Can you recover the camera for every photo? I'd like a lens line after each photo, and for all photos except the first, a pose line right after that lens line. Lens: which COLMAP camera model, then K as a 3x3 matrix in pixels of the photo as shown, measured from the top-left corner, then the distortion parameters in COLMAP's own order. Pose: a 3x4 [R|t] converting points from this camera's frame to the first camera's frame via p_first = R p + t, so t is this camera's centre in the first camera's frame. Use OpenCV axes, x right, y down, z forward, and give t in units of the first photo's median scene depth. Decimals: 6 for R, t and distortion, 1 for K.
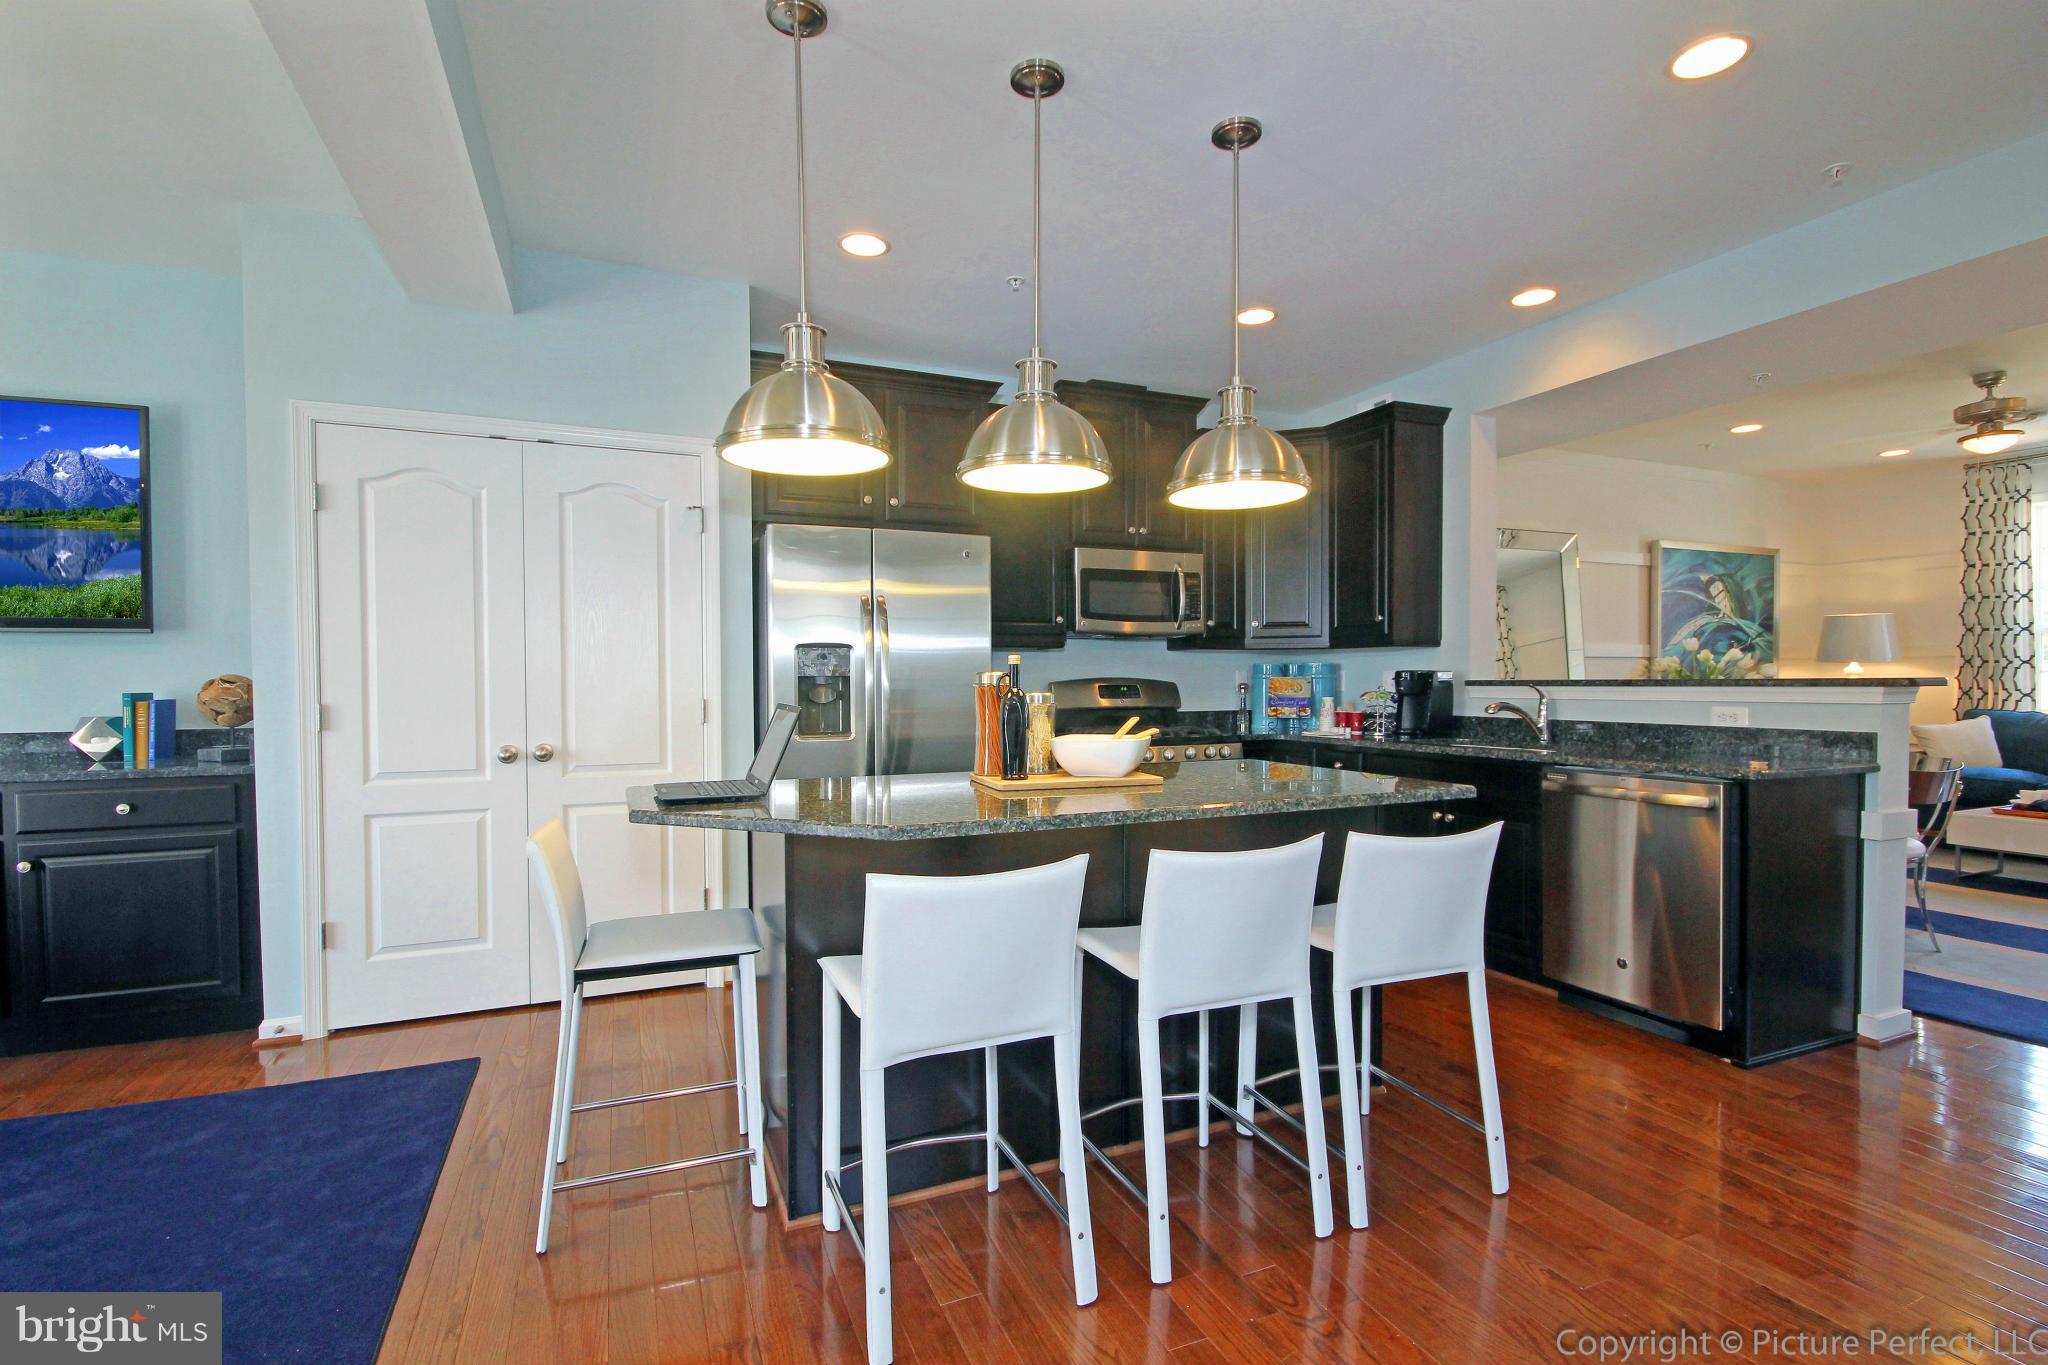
lens RADIAL K [[954.6, 0, 1032.9], [0, 954.6, 689.3], [0, 0, 1]] dist [0.001911, -0.003845]
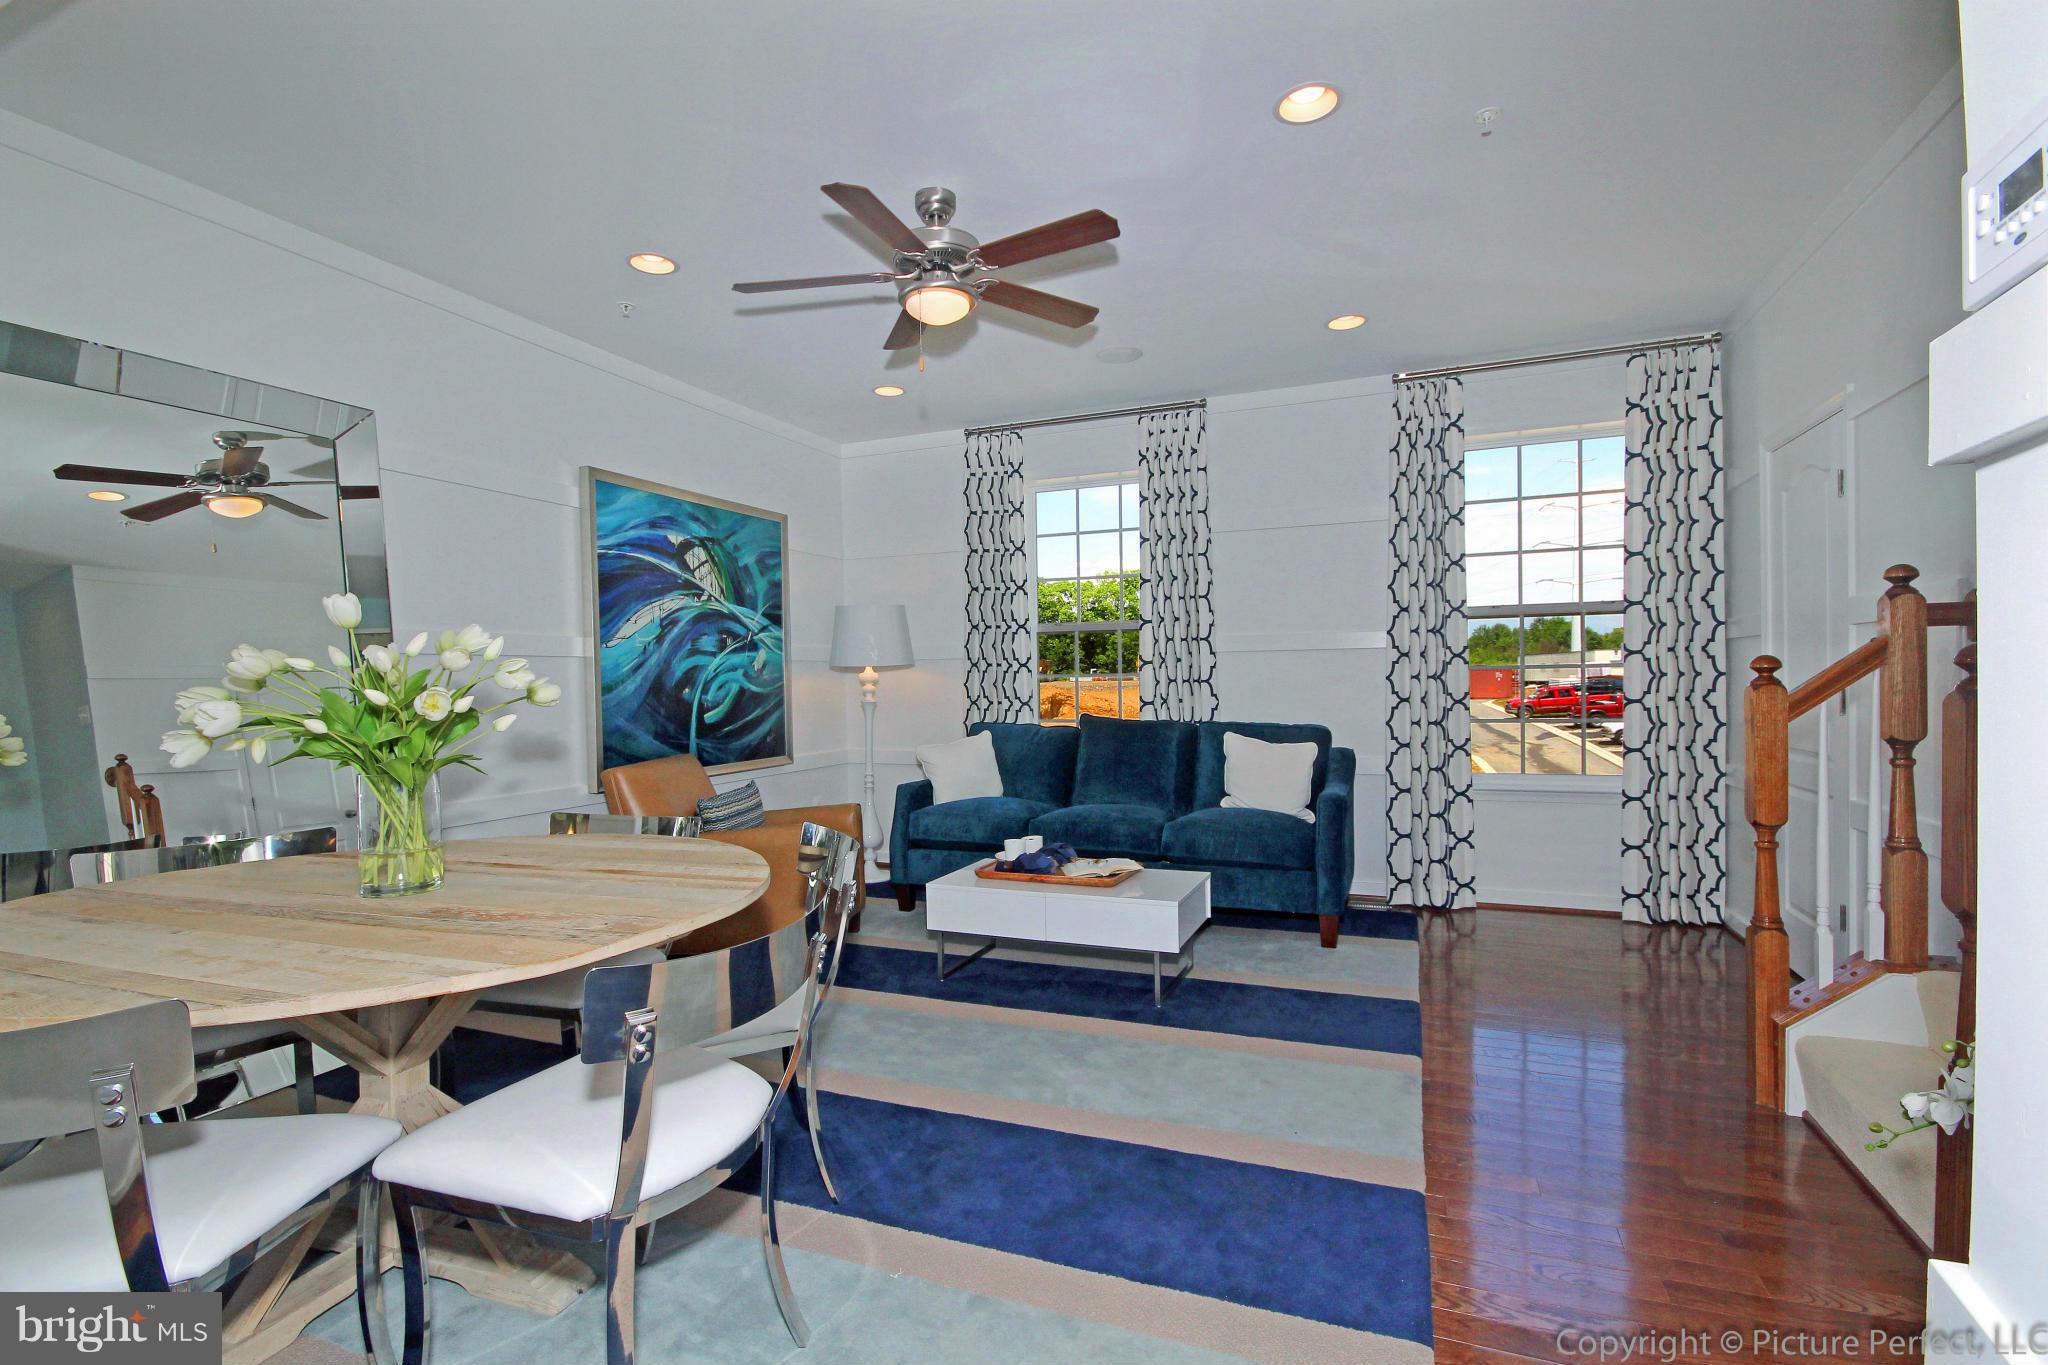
lens RADIAL K [[954.6, 0, 1012.2], [0, 954.6, 694.2], [0, 0, 1]] dist [0.001911, -0.003845]
pose [[0.725330, -0.018712, 0.688147, 0.858835], [0.023314, 0.999725, 0.002610, -0.009966], [-0.688006, 0.014150, 0.725567, 0.740402]]
